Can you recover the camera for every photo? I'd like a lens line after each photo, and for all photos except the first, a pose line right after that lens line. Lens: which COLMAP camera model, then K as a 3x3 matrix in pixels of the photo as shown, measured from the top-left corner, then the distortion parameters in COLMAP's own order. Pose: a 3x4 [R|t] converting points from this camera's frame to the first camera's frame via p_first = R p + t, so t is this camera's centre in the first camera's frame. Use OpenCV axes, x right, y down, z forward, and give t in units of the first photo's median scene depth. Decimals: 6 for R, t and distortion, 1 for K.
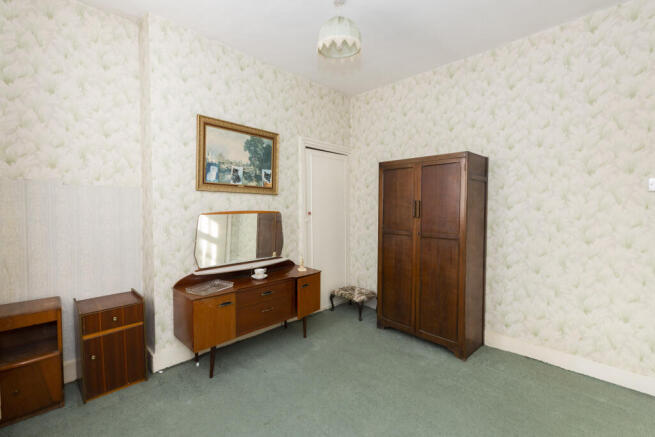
lens RADIAL K [[297.7, 0, 325.6], [0, 297.7, 217.3], [0, 0, 1]] dist [0.001118, 0.000549]
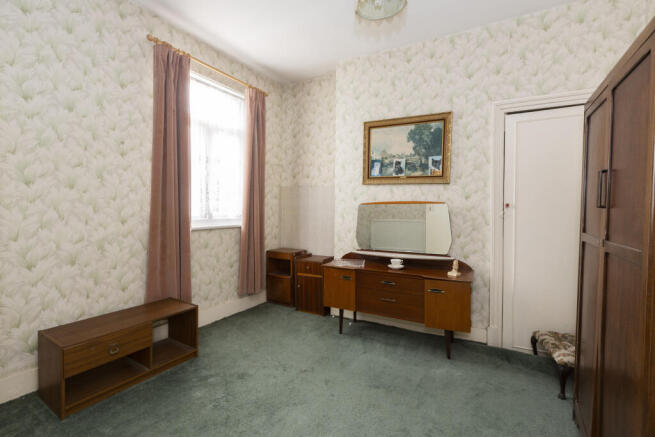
lens RADIAL K [[297.7, 0, 326.7], [0, 297.7, 215.9], [0, 0, 1]] dist [0.001118, 0.000549]
pose [[0.273353, 0.029371, -0.961465, 0.626421], [-0.034332, 0.999195, 0.020762, 0.015037], [0.961301, 0.027334, 0.274142, 0.469109]]
